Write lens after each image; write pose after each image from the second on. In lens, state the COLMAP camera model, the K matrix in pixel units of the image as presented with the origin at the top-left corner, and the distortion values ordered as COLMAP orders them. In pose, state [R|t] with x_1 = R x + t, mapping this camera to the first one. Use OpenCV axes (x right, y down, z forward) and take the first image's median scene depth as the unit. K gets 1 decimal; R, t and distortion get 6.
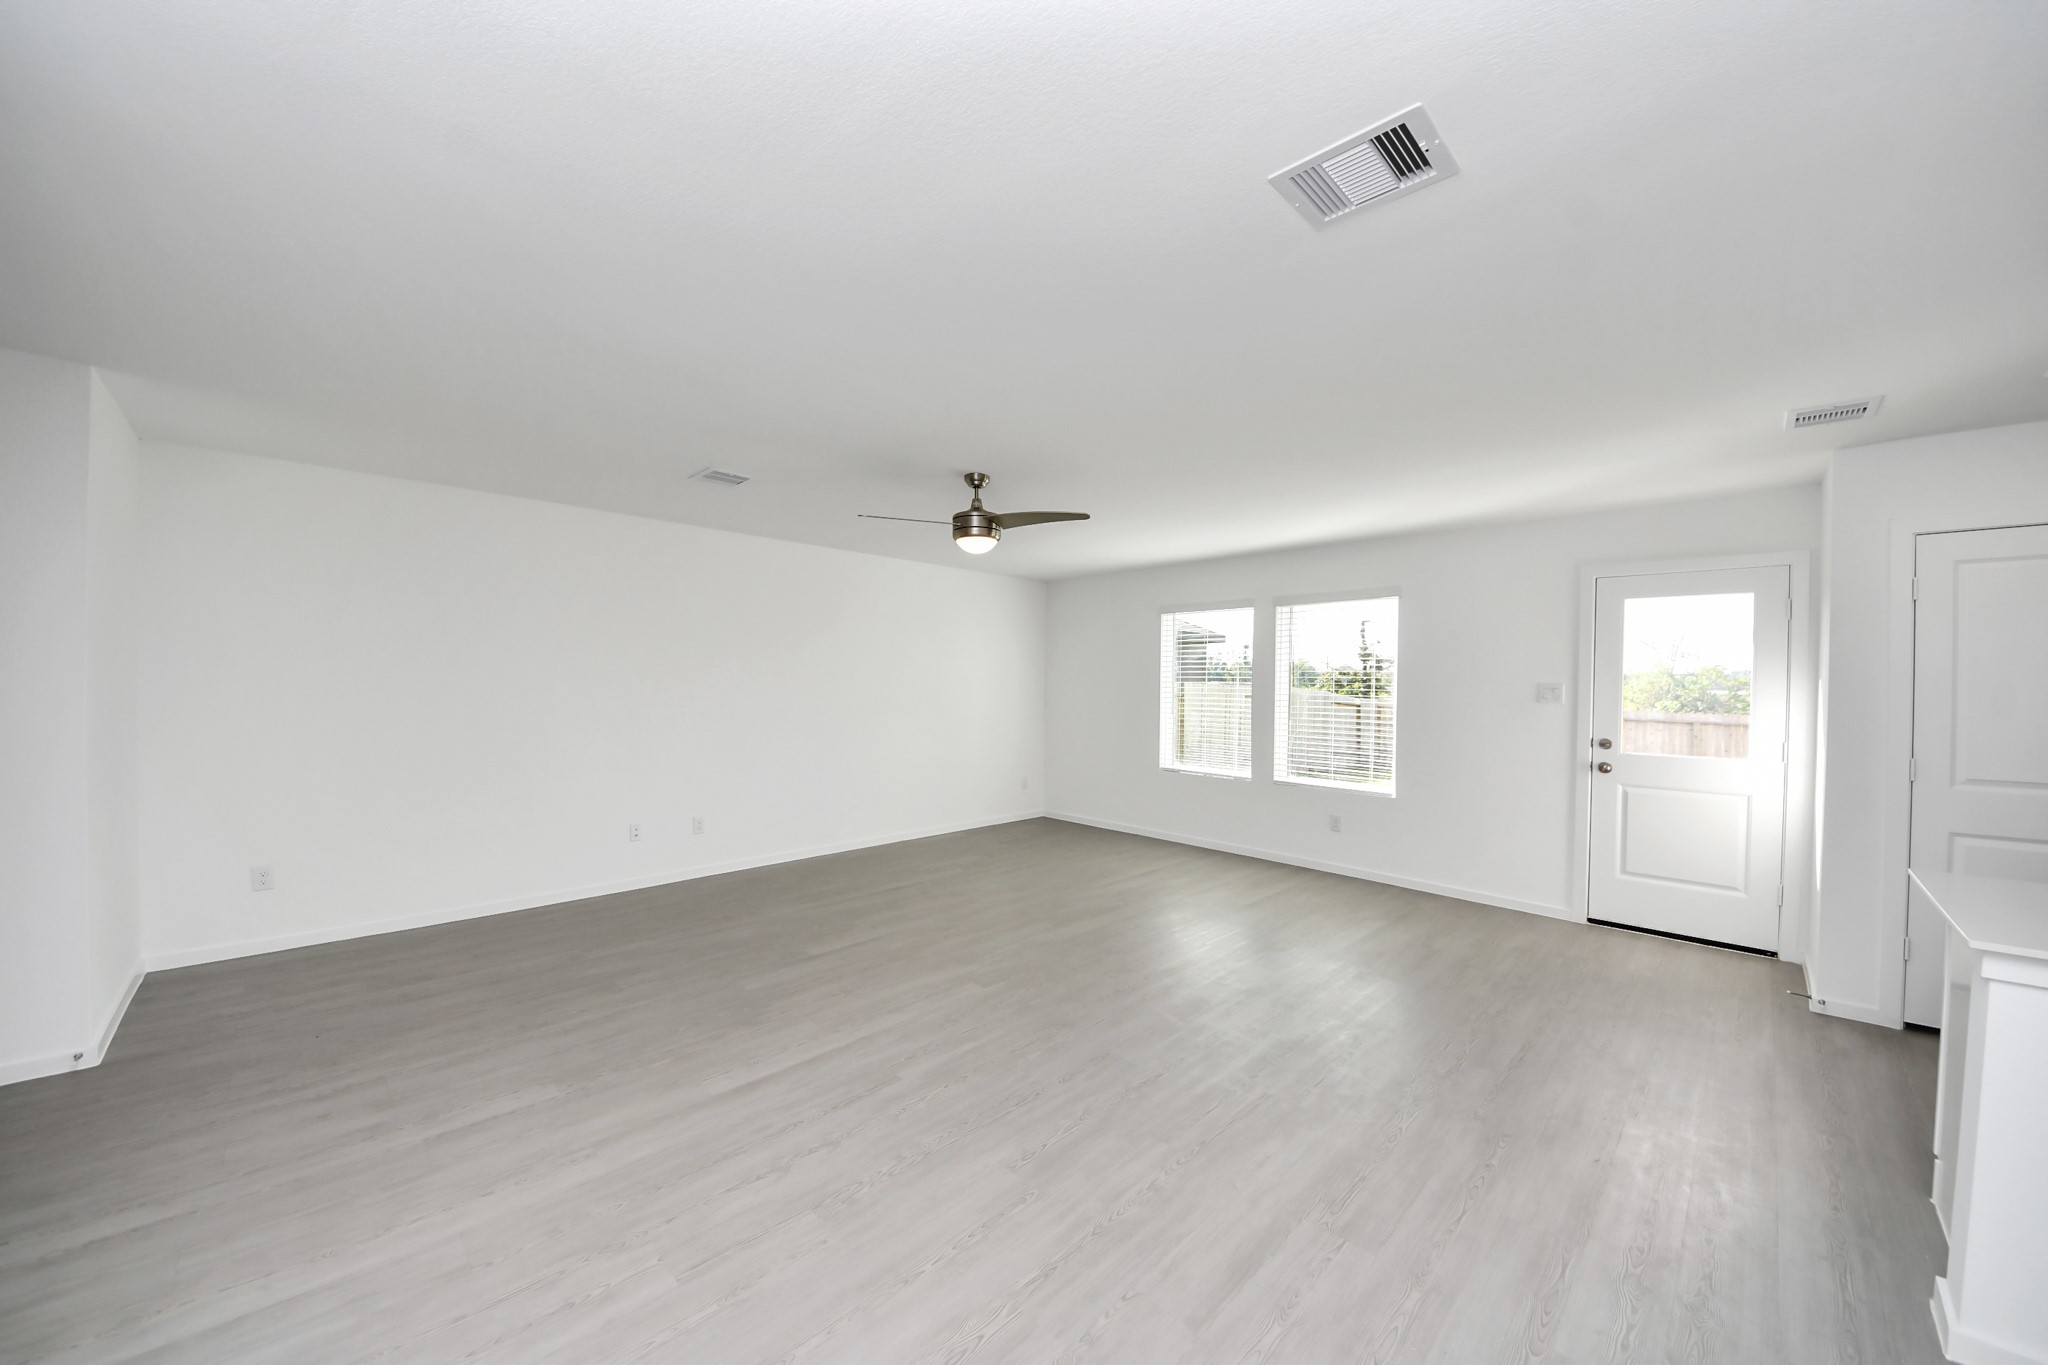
lens RADIAL K [[740.6, 0, 1012.3], [0, 740.6, 689.3], [0, 0, 1]] dist [0.048793, -0.027187]
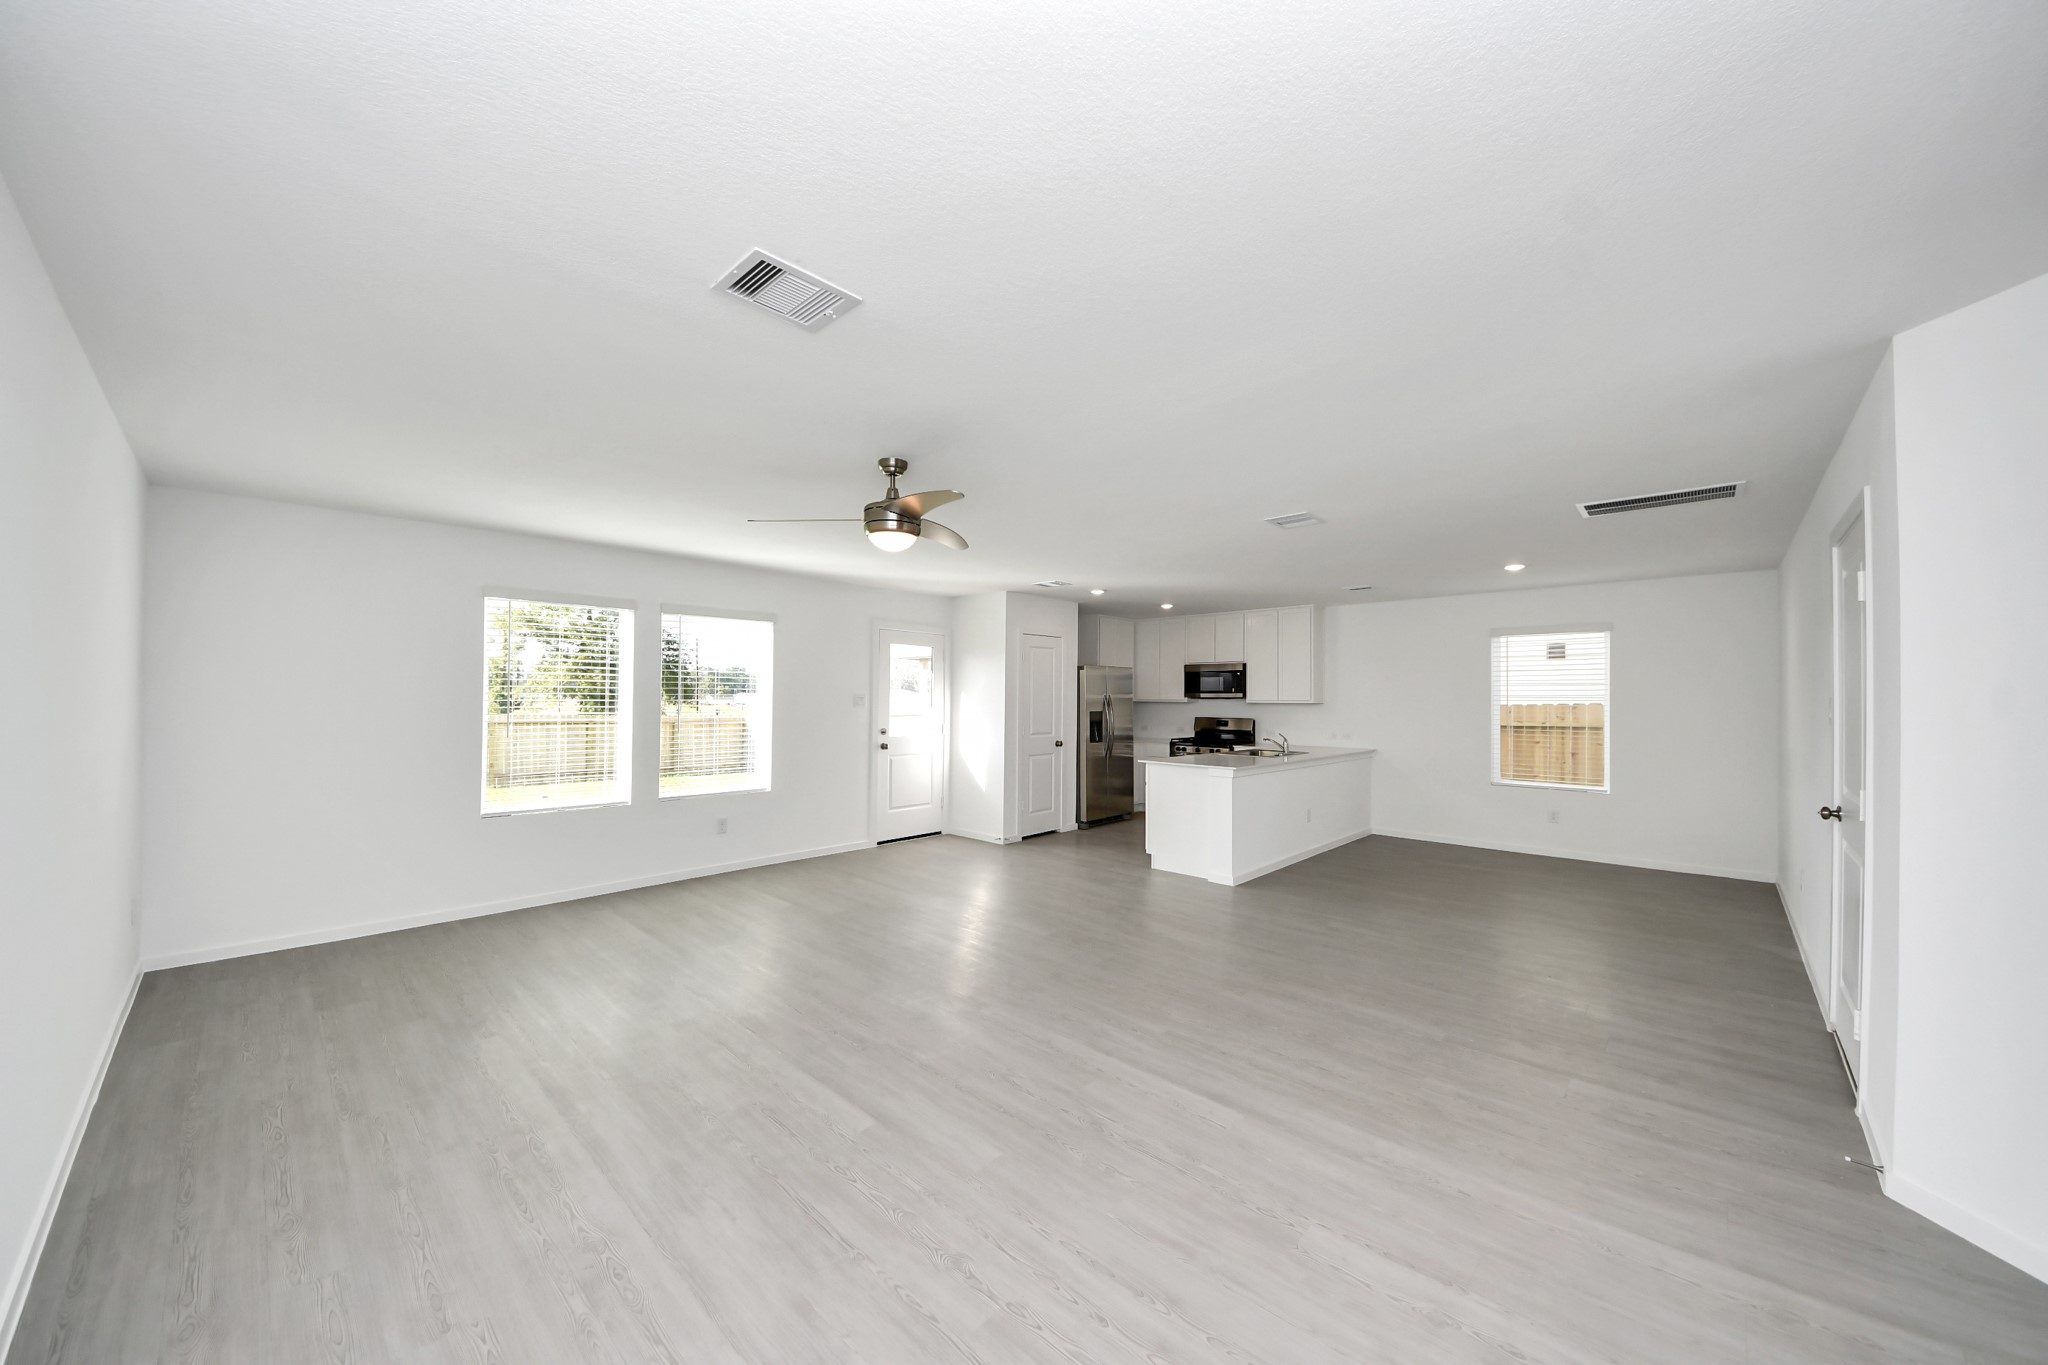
lens RADIAL K [[740.6, 0, 1012.3], [0, 740.6, 689.3], [0, 0, 1]] dist [0.048793, -0.027187]
pose [[-0.060231, -0.000828, 0.998184, -0.829697], [0.002060, 0.999997, 0.000954, -0.020175], [-0.998182, 0.002114, -0.060229, 0.820004]]
